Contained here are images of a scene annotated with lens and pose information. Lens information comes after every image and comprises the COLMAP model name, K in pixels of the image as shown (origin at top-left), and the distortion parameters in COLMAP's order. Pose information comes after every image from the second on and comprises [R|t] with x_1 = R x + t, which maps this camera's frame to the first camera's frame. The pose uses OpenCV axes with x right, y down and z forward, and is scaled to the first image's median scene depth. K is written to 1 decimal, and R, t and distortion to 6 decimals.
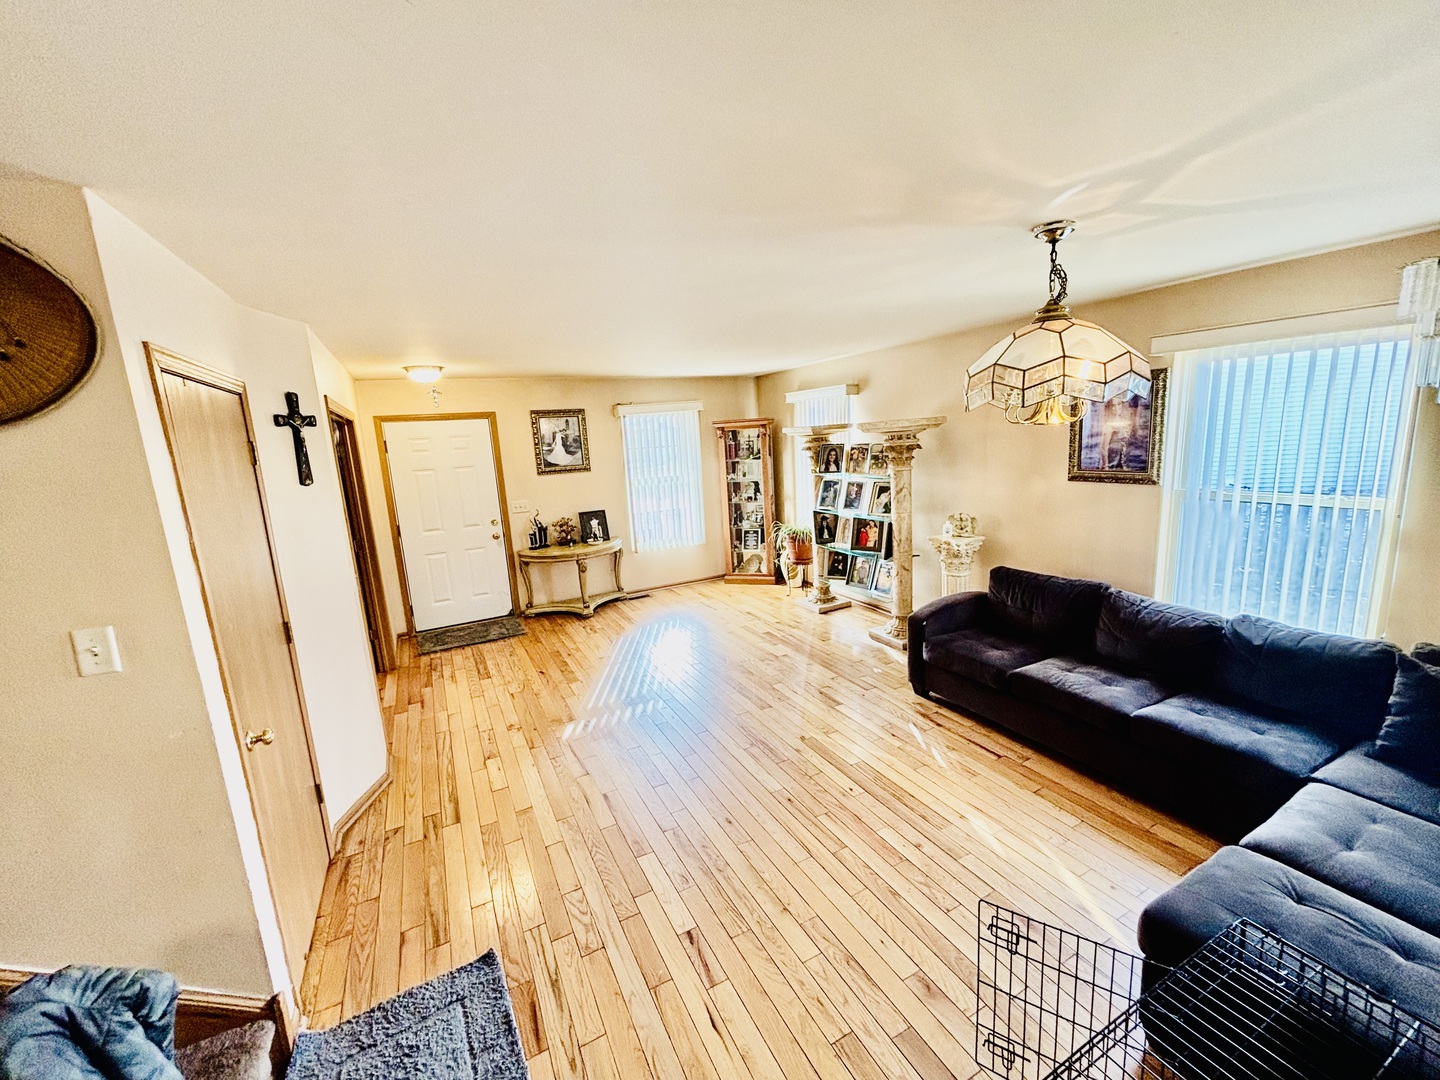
lens RADIAL K [[567.6, 0, 721.6], [0, 567.6, 536.8], [0, 0, 1]] dist [-0.008583, 0.000336]
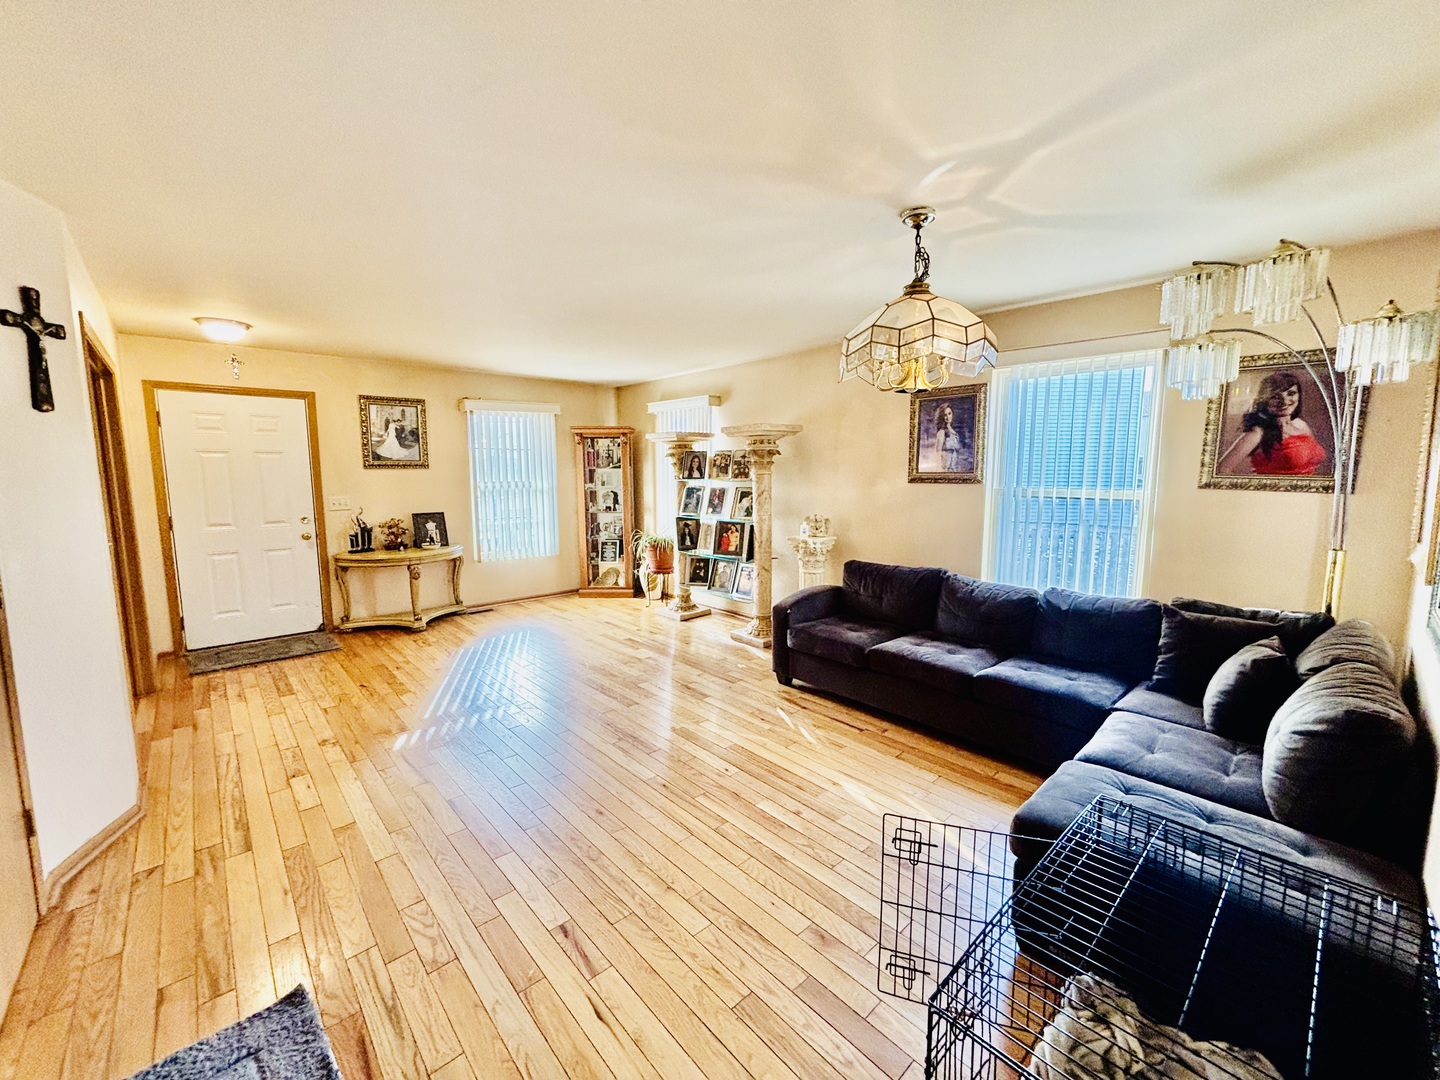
lens RADIAL K [[567.6, 0, 721.6], [0, 567.6, 536.8], [0, 0, 1]] dist [-0.008583, 0.000336]
pose [[0.963751, 0.025047, 0.265624, -0.040638], [-0.006419, 0.997472, -0.070766, 0.097220], [-0.266725, 0.066495, 0.961476, 0.034350]]
